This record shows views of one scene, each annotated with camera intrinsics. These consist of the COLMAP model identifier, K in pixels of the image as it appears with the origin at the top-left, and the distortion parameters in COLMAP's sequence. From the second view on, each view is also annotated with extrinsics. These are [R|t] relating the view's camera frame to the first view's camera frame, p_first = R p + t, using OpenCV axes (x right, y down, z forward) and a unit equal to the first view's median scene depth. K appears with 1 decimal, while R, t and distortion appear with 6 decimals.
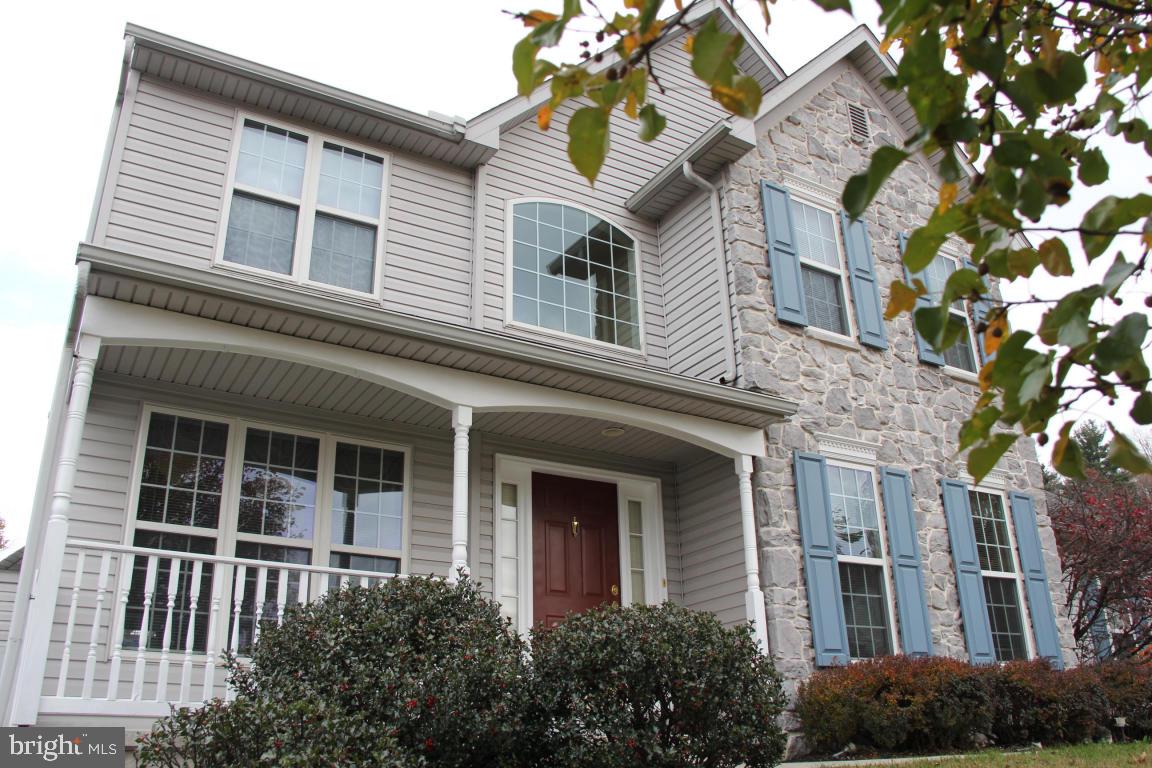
lens RADIAL K [[960.5, 0, 576.0], [0, 960.5, 384.0], [0, 0, 1]] dist [-0.180838, 0.161378]
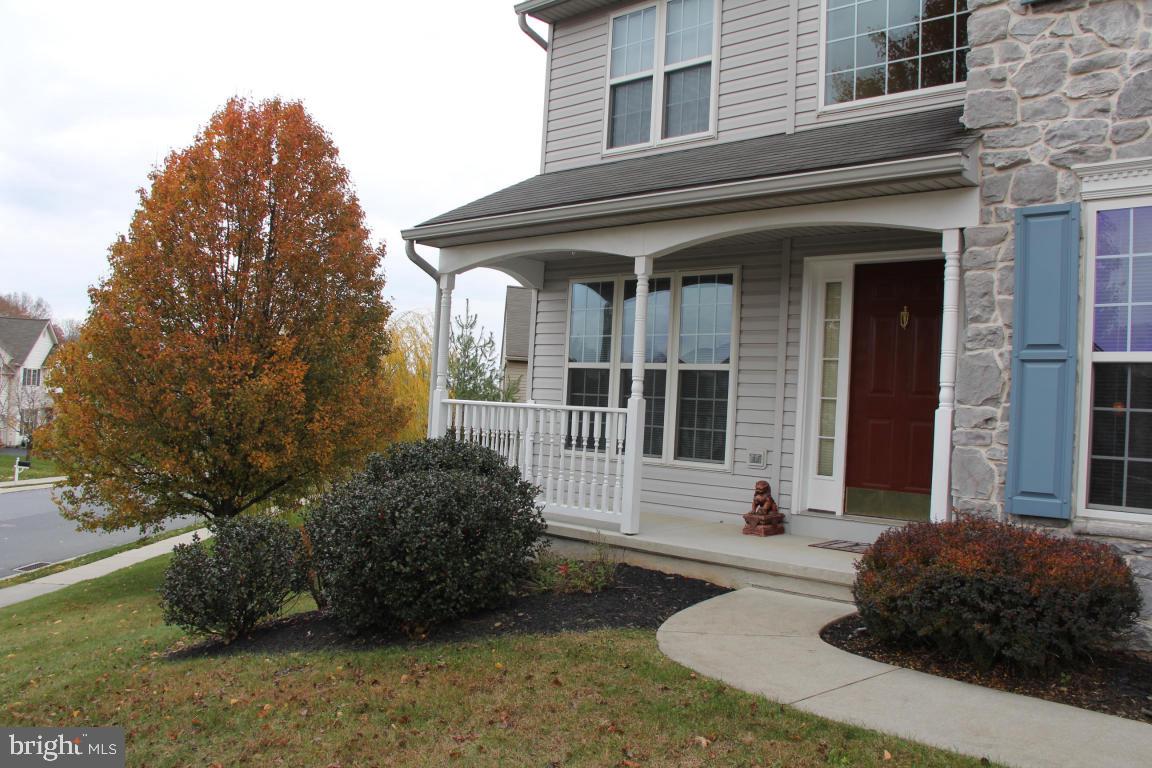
lens RADIAL K [[960.5, 0, 576.0], [0, 960.5, 384.0], [0, 0, 1]] dist [-0.180838, 0.161378]
pose [[0.273200, 0.014741, -0.961844, 0.808561], [0.313896, 0.943786, 0.103623, 0.020102], [0.909303, -0.330229, 0.253215, 0.498368]]
